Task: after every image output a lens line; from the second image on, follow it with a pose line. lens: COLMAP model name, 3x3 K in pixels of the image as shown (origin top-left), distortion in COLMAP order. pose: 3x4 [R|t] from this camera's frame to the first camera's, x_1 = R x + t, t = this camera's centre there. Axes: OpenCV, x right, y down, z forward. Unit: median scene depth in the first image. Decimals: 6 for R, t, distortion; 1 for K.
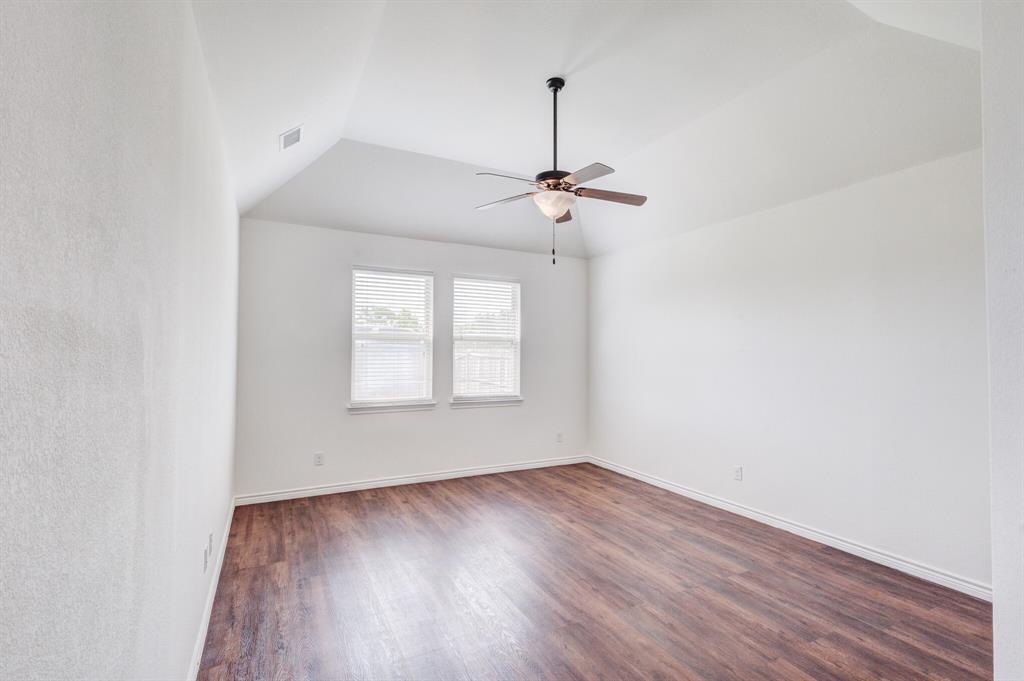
lens RADIAL K [[475.2, 0, 511.1], [0, 475.2, 339.1], [0, 0, 1]] dist [0.013163, -0.004195]
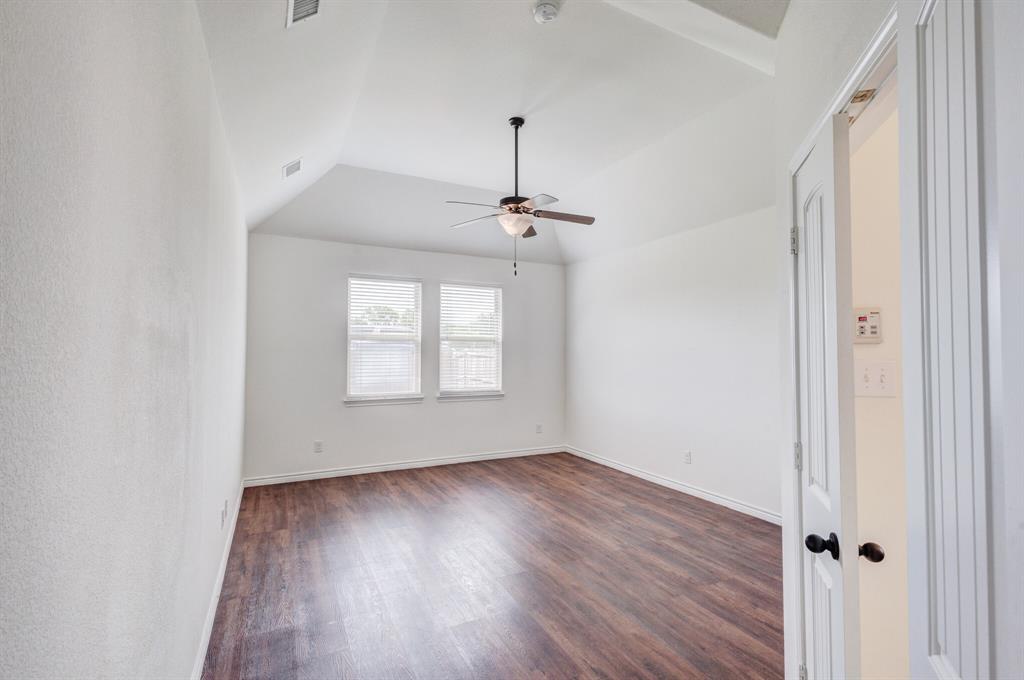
lens RADIAL K [[475.2, 0, 511.2], [0, 475.2, 336.0], [0, 0, 1]] dist [0.013163, -0.004195]
pose [[0.999959, -0.003298, -0.008467, 0.079121], [0.003258, 0.999983, -0.004776, -0.002598], [0.008482, 0.004748, 0.999953, -0.153411]]
